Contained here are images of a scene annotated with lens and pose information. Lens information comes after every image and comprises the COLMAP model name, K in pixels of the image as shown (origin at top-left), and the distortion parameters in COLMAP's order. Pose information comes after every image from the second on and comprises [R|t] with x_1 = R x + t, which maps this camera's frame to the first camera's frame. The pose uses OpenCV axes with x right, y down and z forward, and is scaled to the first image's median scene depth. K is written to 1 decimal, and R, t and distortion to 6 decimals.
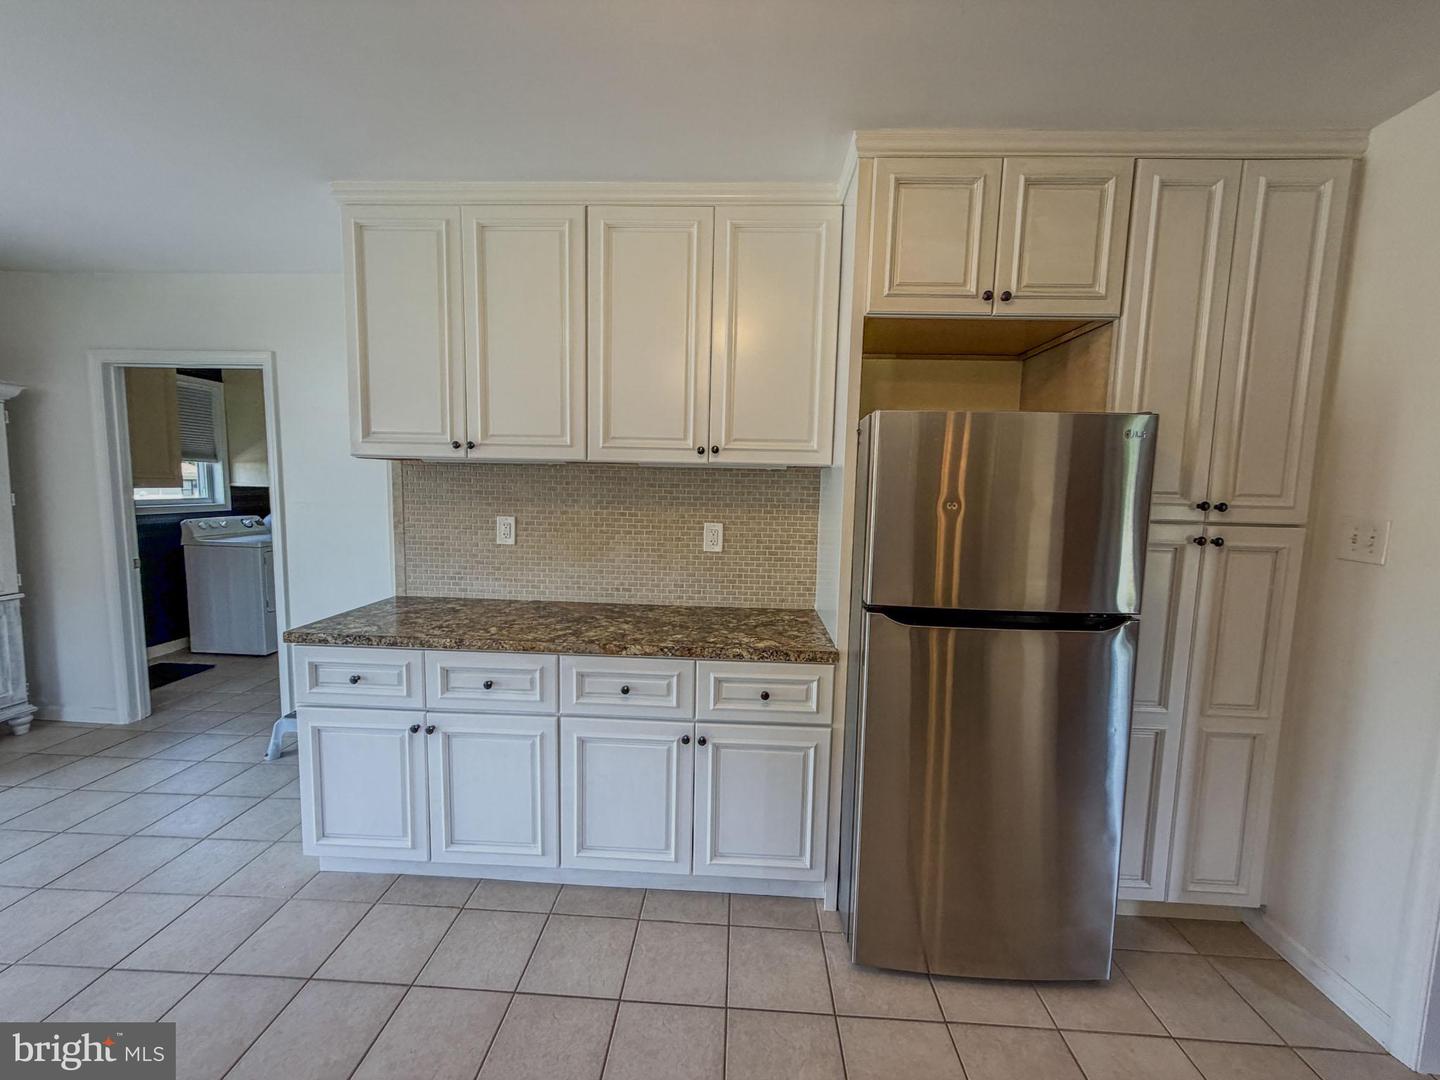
lens RADIAL K [[572.5, 0, 720.0], [0, 572.5, 540.0], [0, 0, 1]] dist [-0.001309, -0.000179]
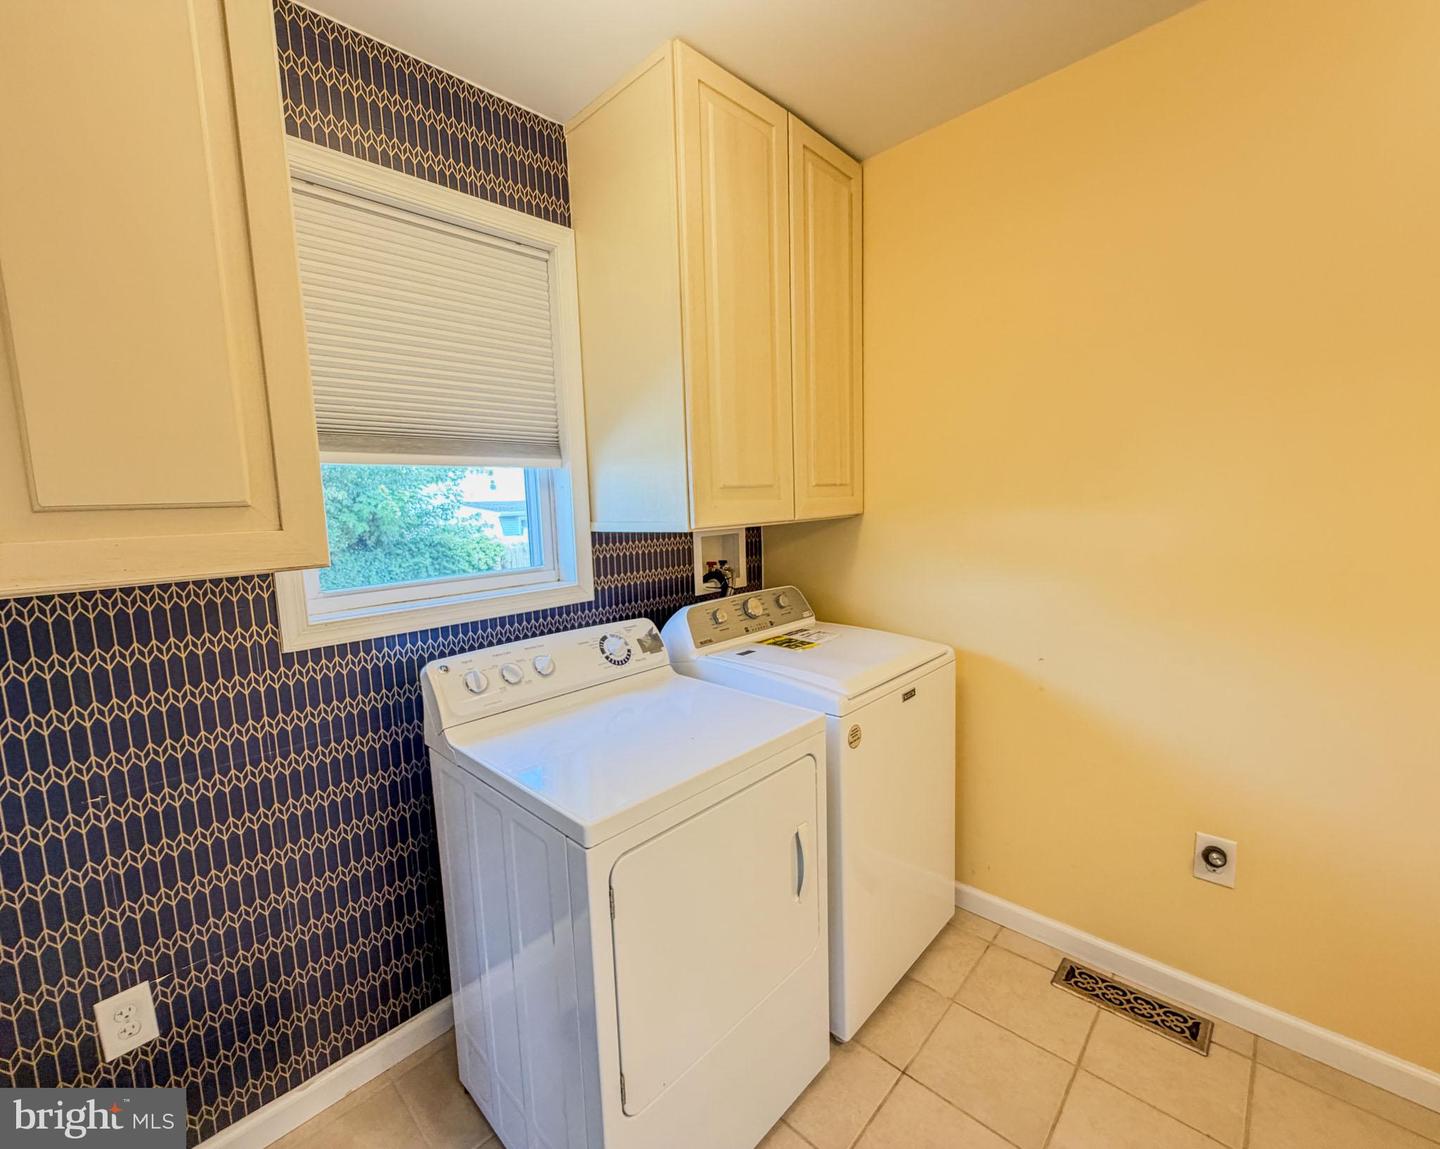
lens RADIAL K [[618.4, 0, 720.0], [0, 618.4, 574.5], [0, 0, 1]] dist [0.000234, 0.000007]
pose [[0.749226, 0.028881, -0.661684, -0.820036], [-0.008610, 0.999389, 0.033872, -0.123279], [0.662258, -0.019680, 0.749017, 1.152486]]
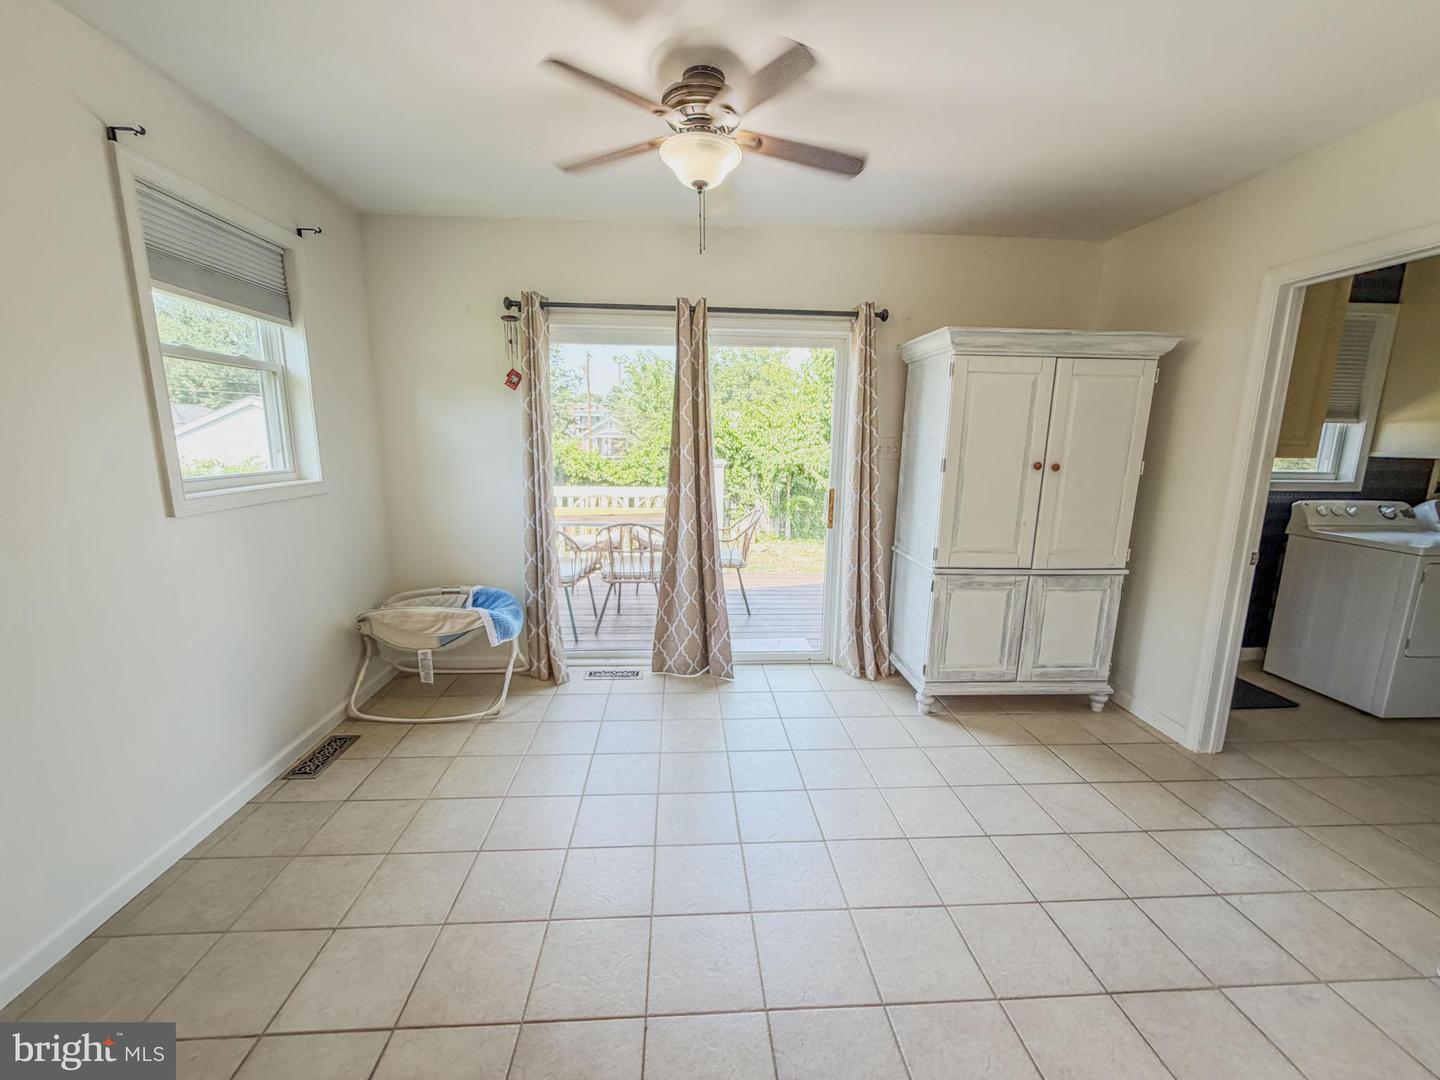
lens RADIAL K [[572.5, 0, 720.0], [0, 572.5, 540.0], [0, 0, 1]] dist [-0.001309, -0.000179]
pose [[0.107356, 0.154969, -0.982069, -0.363932], [-0.105215, 0.984002, 0.143772, -0.017146], [0.988638, 0.087894, 0.121943, 0.213970]]
